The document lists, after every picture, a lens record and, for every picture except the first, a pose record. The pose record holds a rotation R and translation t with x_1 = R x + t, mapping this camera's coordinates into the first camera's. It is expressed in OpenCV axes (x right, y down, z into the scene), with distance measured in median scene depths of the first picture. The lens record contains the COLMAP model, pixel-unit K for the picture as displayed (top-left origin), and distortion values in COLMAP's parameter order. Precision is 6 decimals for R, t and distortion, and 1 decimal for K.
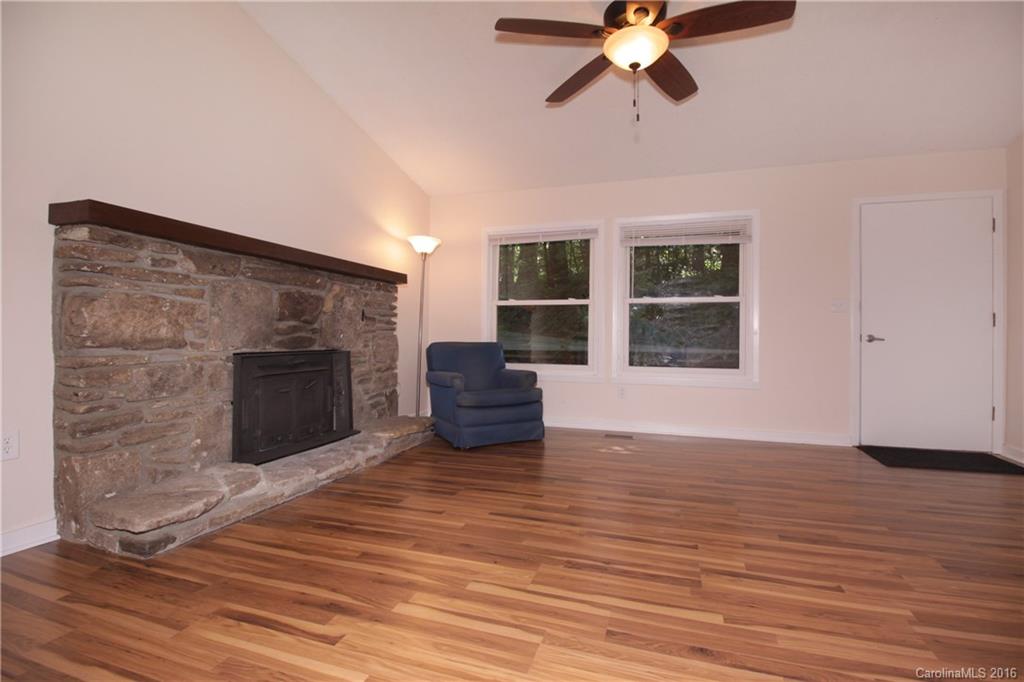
lens RADIAL K [[471.5, 0, 517.5], [0, 471.5, 339.9], [0, 0, 1]] dist [0.000649, -0.013802]
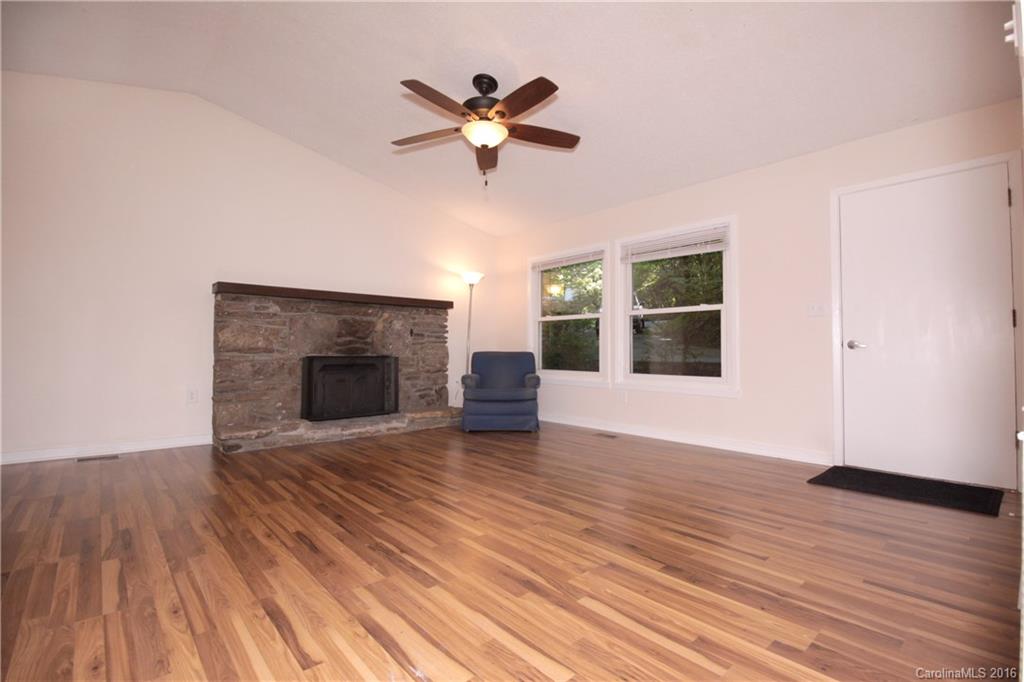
lens RADIAL K [[471.5, 0, 517.5], [0, 471.5, 339.9], [0, 0, 1]] dist [0.000649, -0.013802]
pose [[0.865712, -0.016098, -0.500283, 0.790719], [0.000121, 0.999489, -0.031952, 0.019268], [0.500542, 0.027600, 0.865272, -0.097587]]
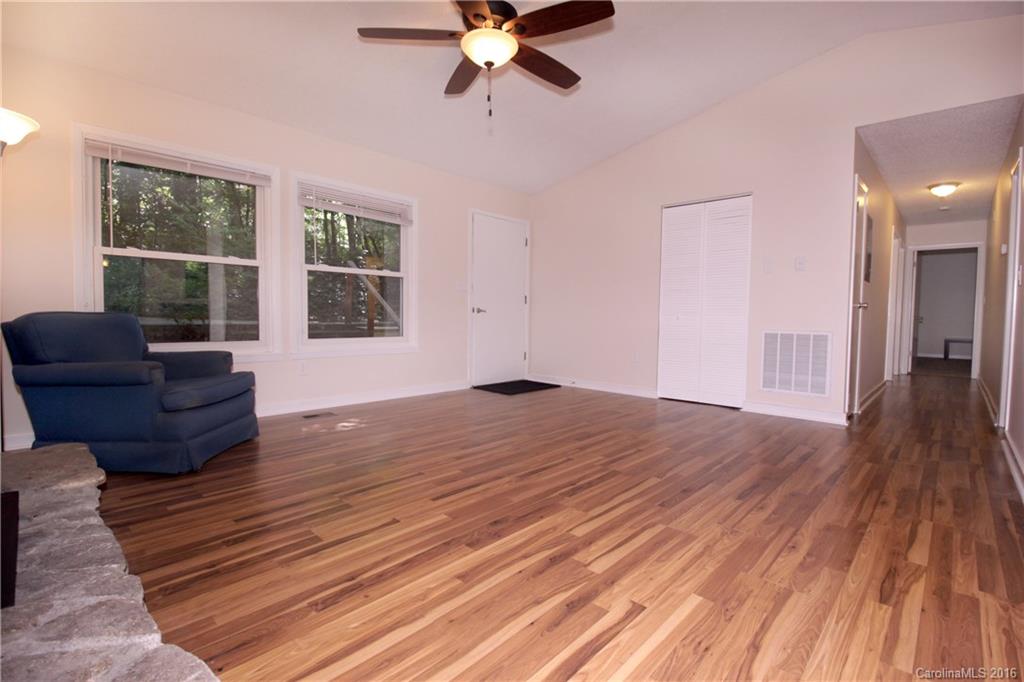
lens RADIAL K [[471.5, 0, 517.5], [0, 471.5, 339.9], [0, 0, 1]] dist [0.000649, -0.013802]
pose [[0.422527, -0.049632, 0.904990, -0.594991], [-0.006558, 0.998306, 0.057811, 0.002756], [-0.906327, -0.030362, 0.421486, 0.352559]]
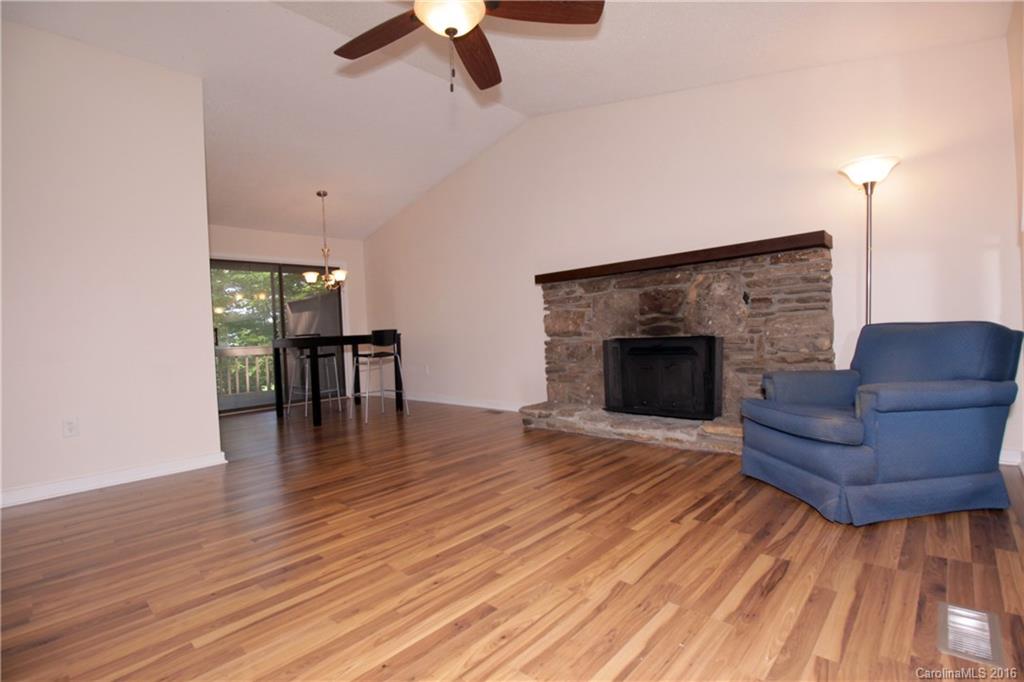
lens RADIAL K [[471.5, 0, 517.5], [0, 471.5, 339.9], [0, 0, 1]] dist [0.000649, -0.013802]
pose [[-0.419716, 0.027406, -0.907241, 0.802840], [0.039042, 0.999164, 0.012121, 0.000428], [0.906815, -0.030333, -0.420436, 1.152903]]
